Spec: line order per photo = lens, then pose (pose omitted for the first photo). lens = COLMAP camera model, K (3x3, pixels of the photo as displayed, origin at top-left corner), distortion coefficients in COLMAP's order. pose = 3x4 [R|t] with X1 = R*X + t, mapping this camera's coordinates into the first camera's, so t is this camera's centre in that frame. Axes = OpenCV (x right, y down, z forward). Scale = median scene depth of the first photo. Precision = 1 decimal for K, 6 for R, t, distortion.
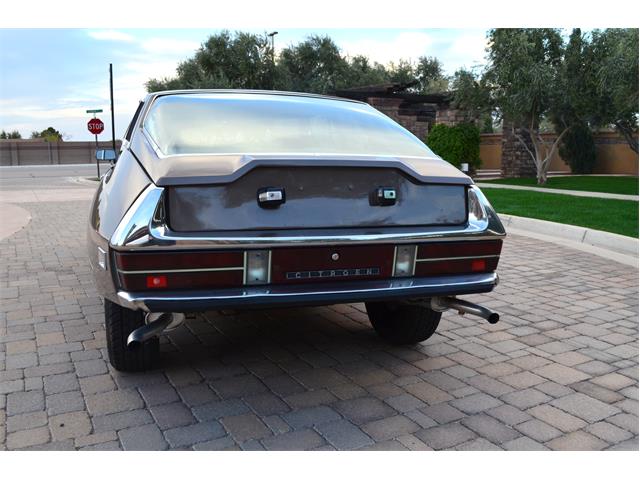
lens RADIAL K [[572.9, 0, 320.0], [0, 572.9, 240.0], [0, 0, 1]] dist [-0.074068, 0.004464]
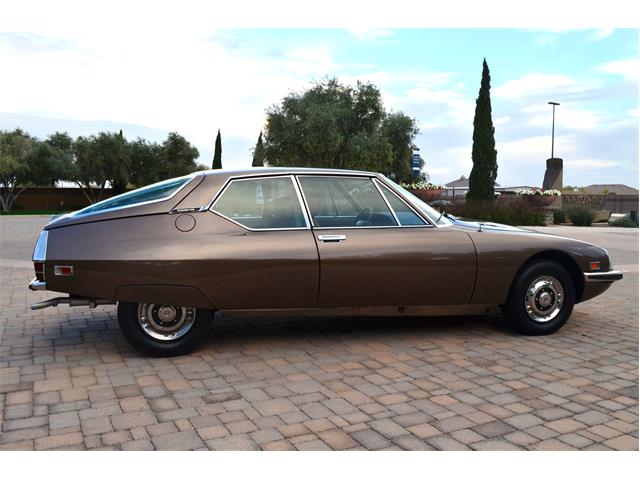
lens RADIAL K [[572.9, 0, 320.0], [0, 572.9, 240.0], [0, 0, 1]] dist [-0.074068, 0.004464]
pose [[-0.046361, 0.074476, -0.996145, 2.063362], [-0.162385, 0.983391, 0.081080, -0.364686], [0.985638, 0.165517, -0.033497, 1.986929]]
